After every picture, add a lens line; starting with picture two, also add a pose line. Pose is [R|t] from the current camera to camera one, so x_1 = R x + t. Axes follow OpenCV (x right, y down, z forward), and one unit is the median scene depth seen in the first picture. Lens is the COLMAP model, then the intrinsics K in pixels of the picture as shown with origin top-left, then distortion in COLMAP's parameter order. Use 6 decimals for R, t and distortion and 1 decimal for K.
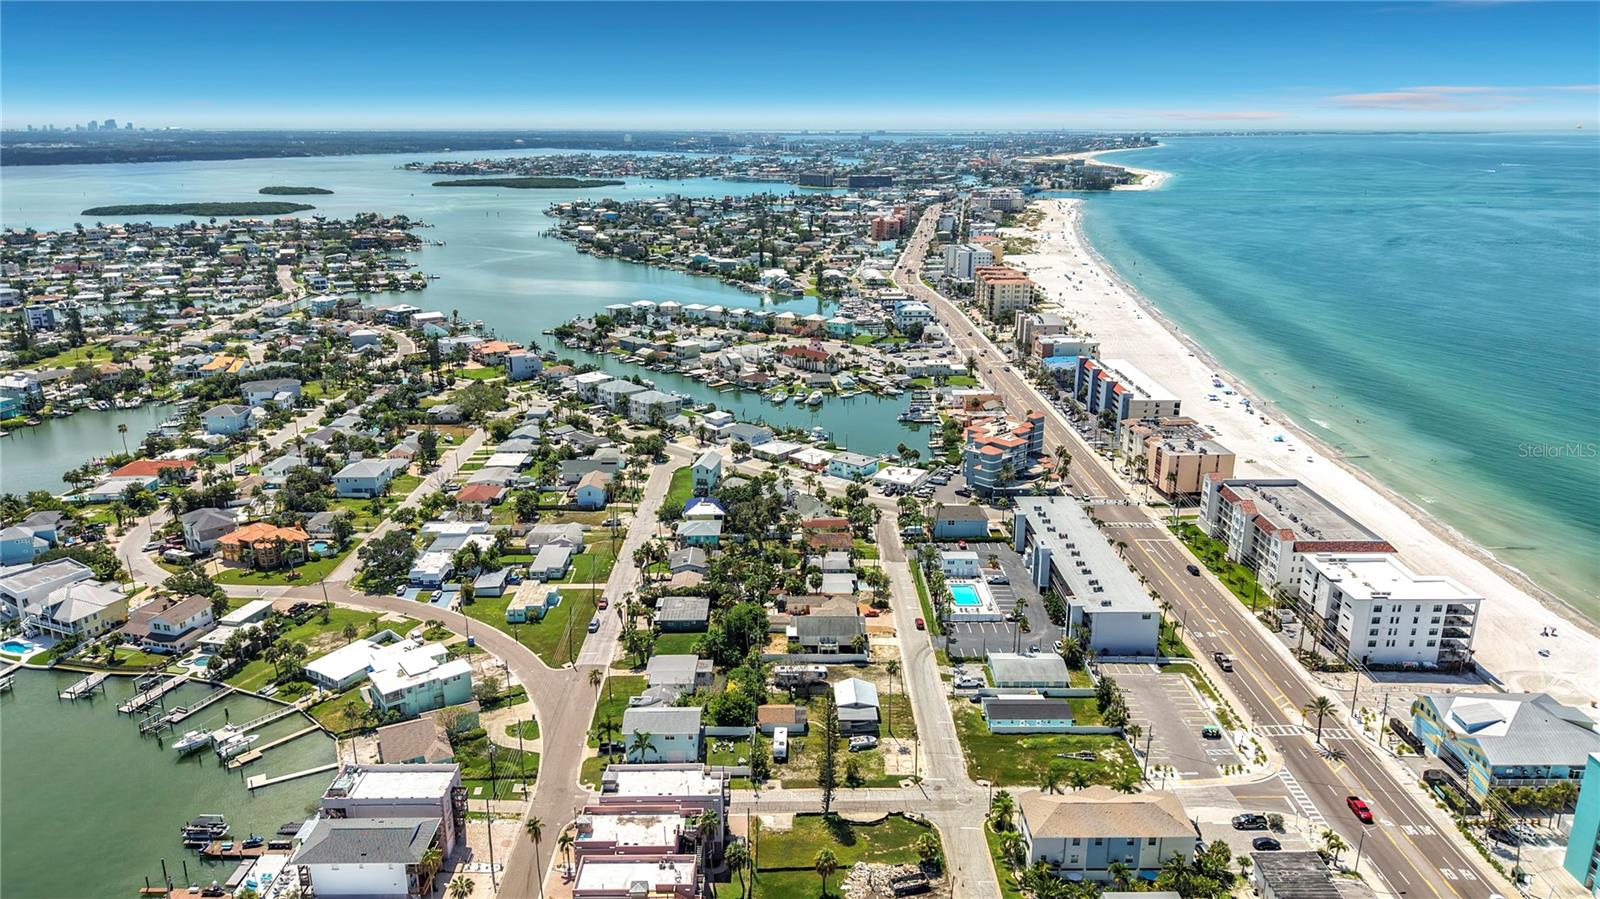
lens RADIAL K [[1066.4, 0, 801.4], [0, 1066.4, 450.9], [0, 0, 1]] dist [0.044472, -0.040372]
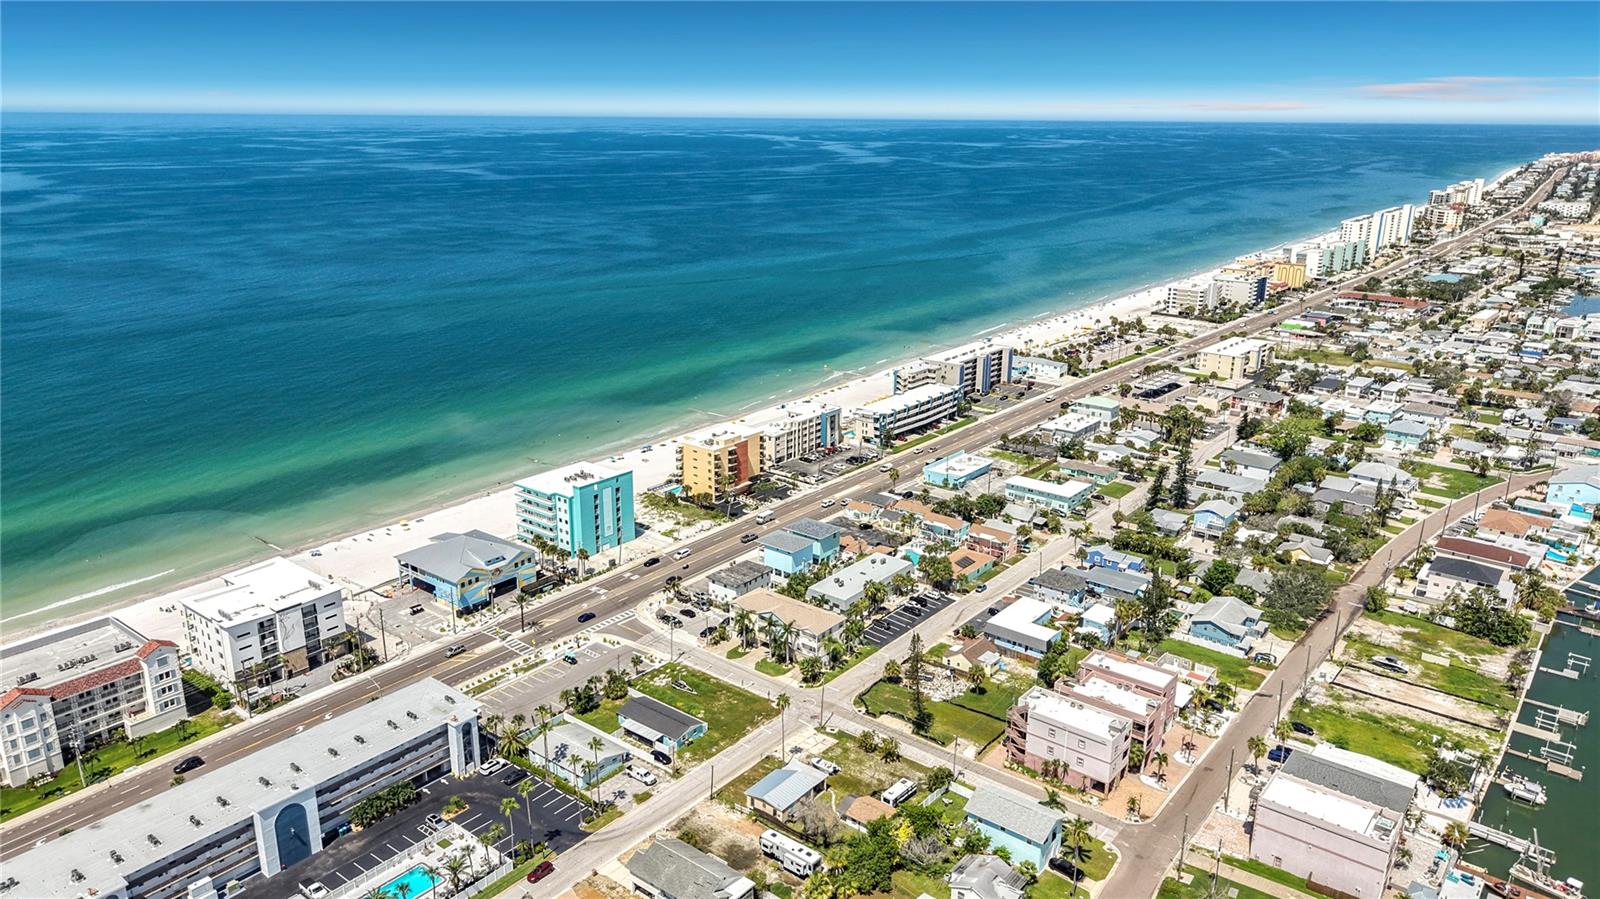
lens RADIAL K [[1095.7, 0, 798.3], [0, 1095.7, 428.5], [0, 0, 1]] dist [0.081363, -0.132806]
pose [[-0.775482, -0.178269, 0.605679, -0.415519], [0.174690, 0.861277, 0.477164, -0.410669], [-0.606721, 0.475838, -0.636763, 1.324747]]
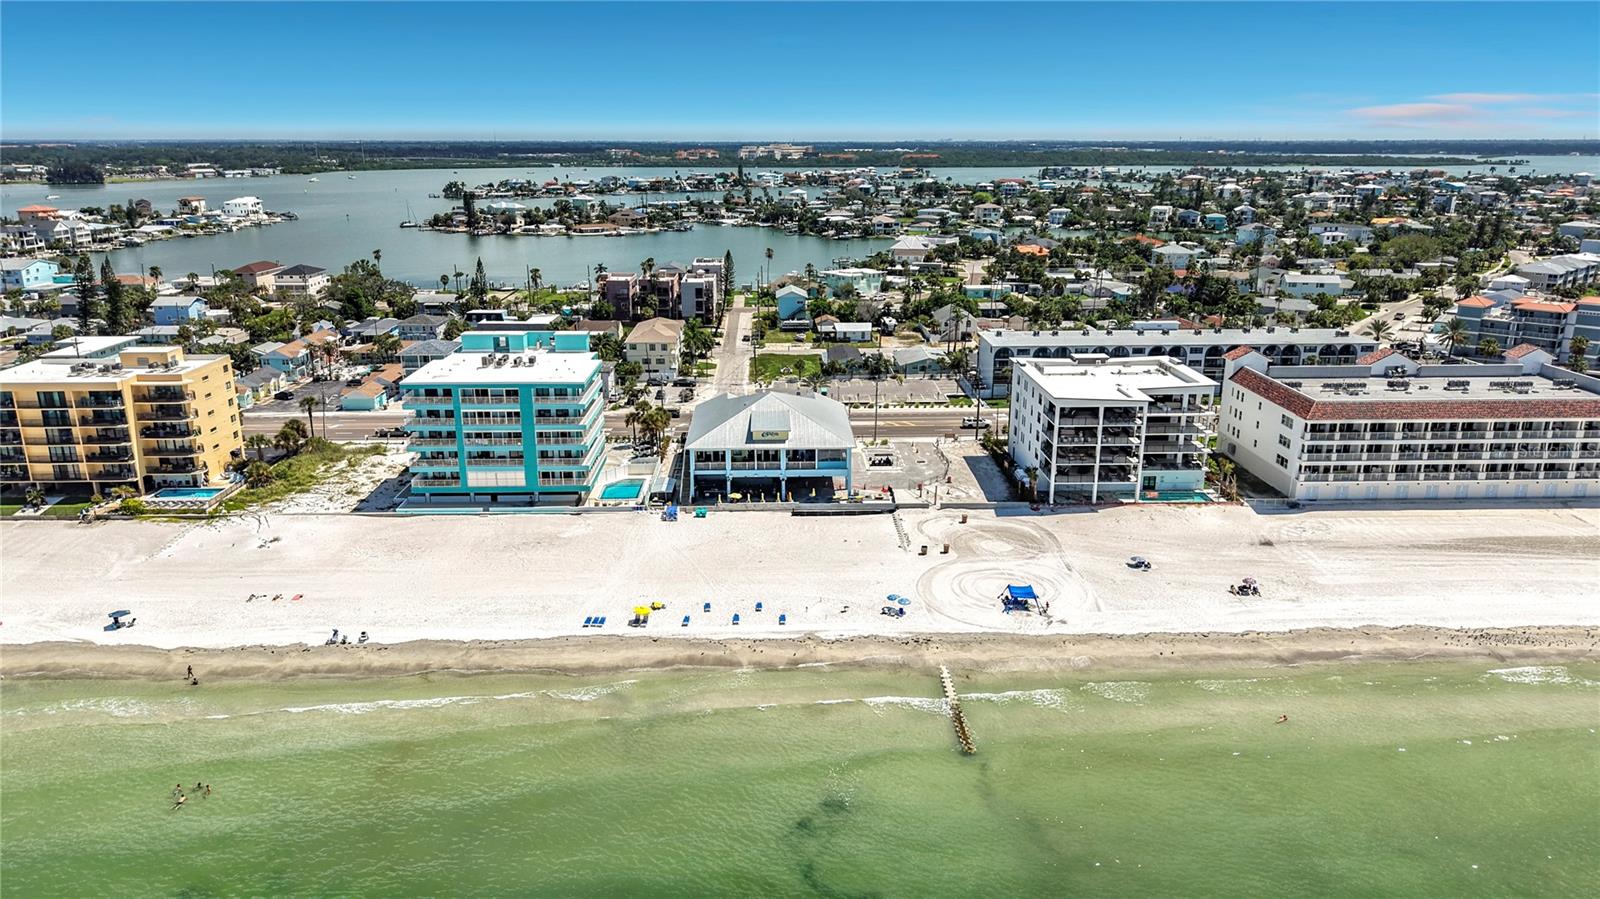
lens RADIAL K [[1054.4, 0, 800.7], [0, 1054.4, 472.1], [0, 0, 1]] dist [0.036771, -0.039763]
pose [[0.018988, 0.299421, -0.953932, 1.228063], [-0.288259, 0.915229, 0.281535, 0.045414], [0.957364, 0.269634, 0.103689, 0.800027]]
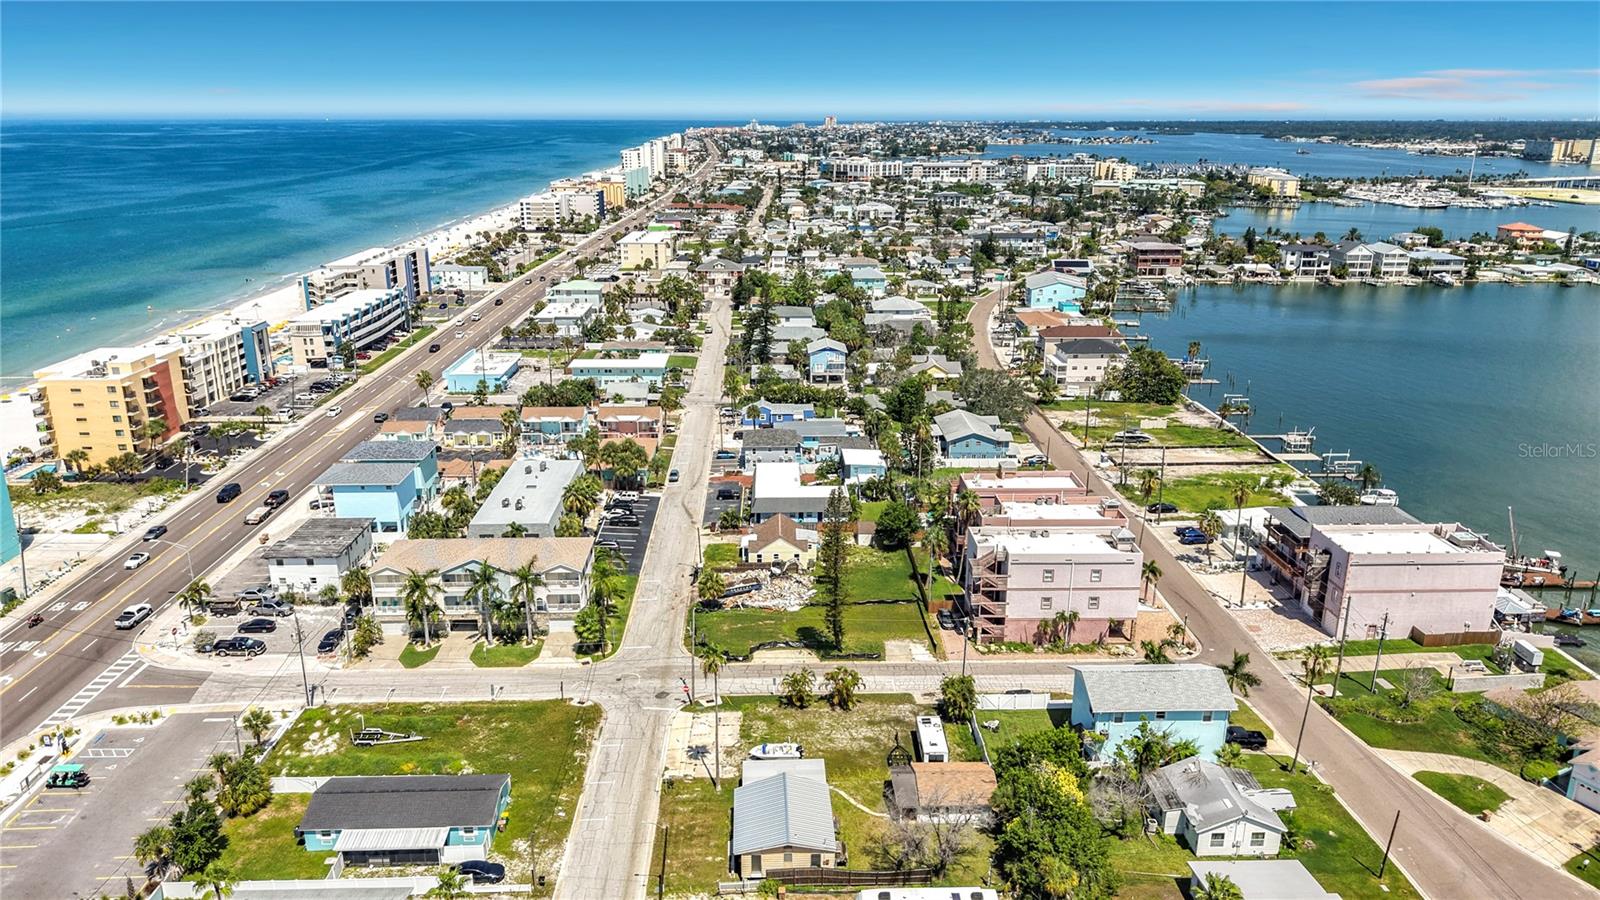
lens RADIAL K [[1079.2, 0, 795.5], [0, 1079.2, 448.3], [0, 0, 1]] dist [0.036187, -0.055852]
pose [[-0.999782, 0.003915, -0.020502, 0.051474], [-0.008149, 0.831082, 0.556090, -0.129012], [0.019217, 0.556136, -0.830869, 1.197744]]
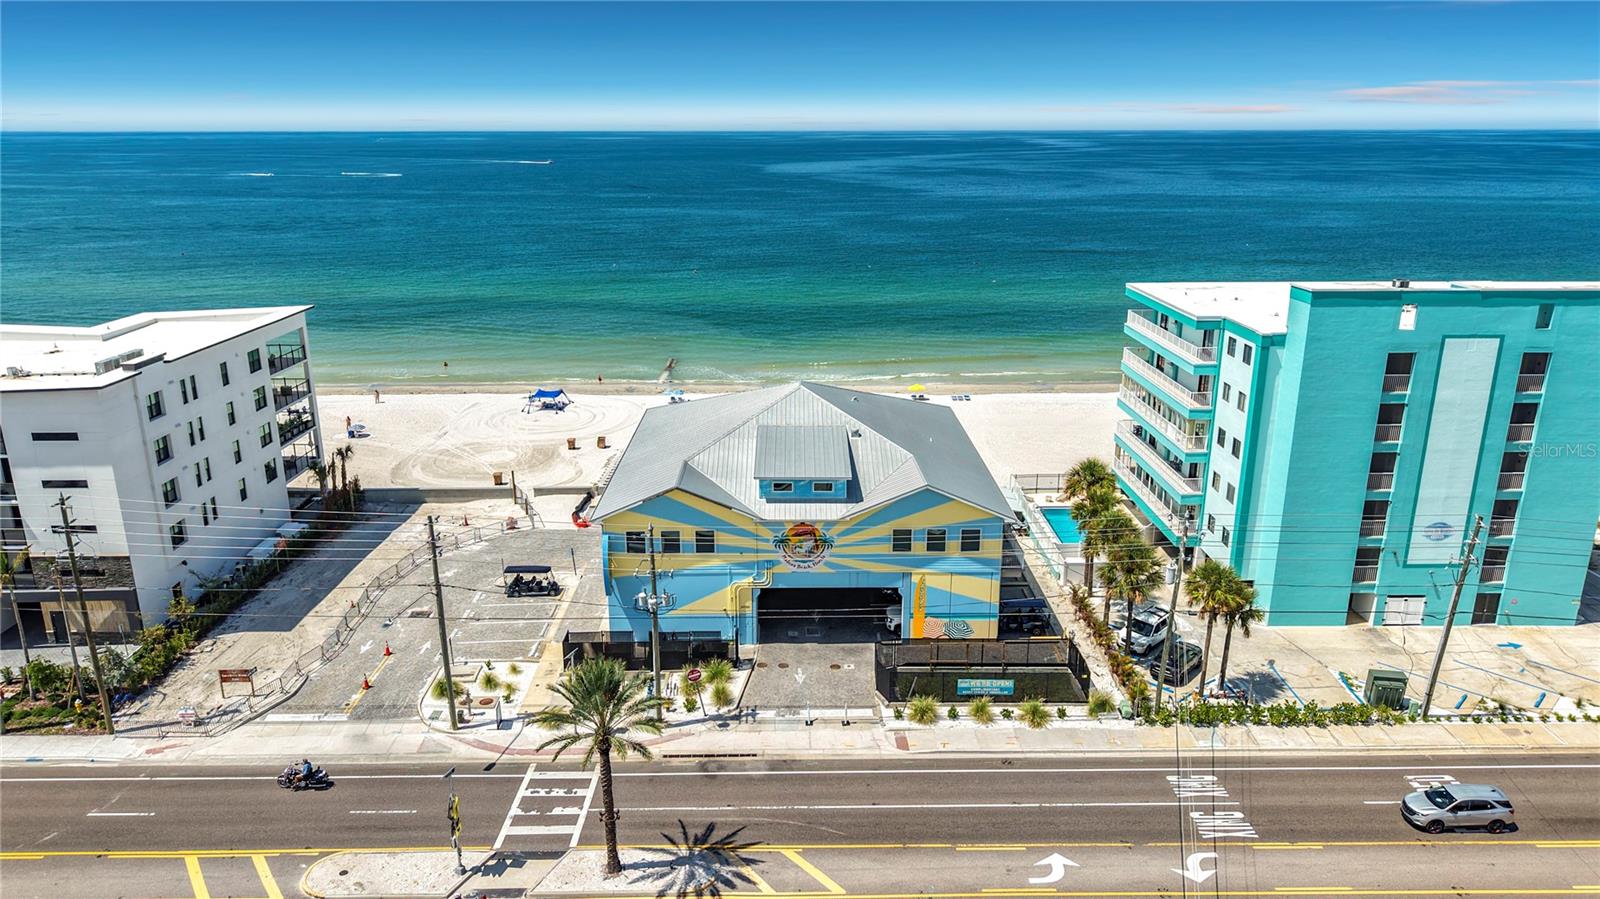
lens RADIAL K [[1079.2, 0, 795.5], [0, 1079.2, 447.8], [0, 0, 1]] dist [0.036187, -0.055852]
pose [[0.002408, -0.285551, 0.958361, 0.262175], [0.290037, 0.917368, 0.272608, 0.127611], [-0.957012, 0.277304, 0.085030, 0.818647]]
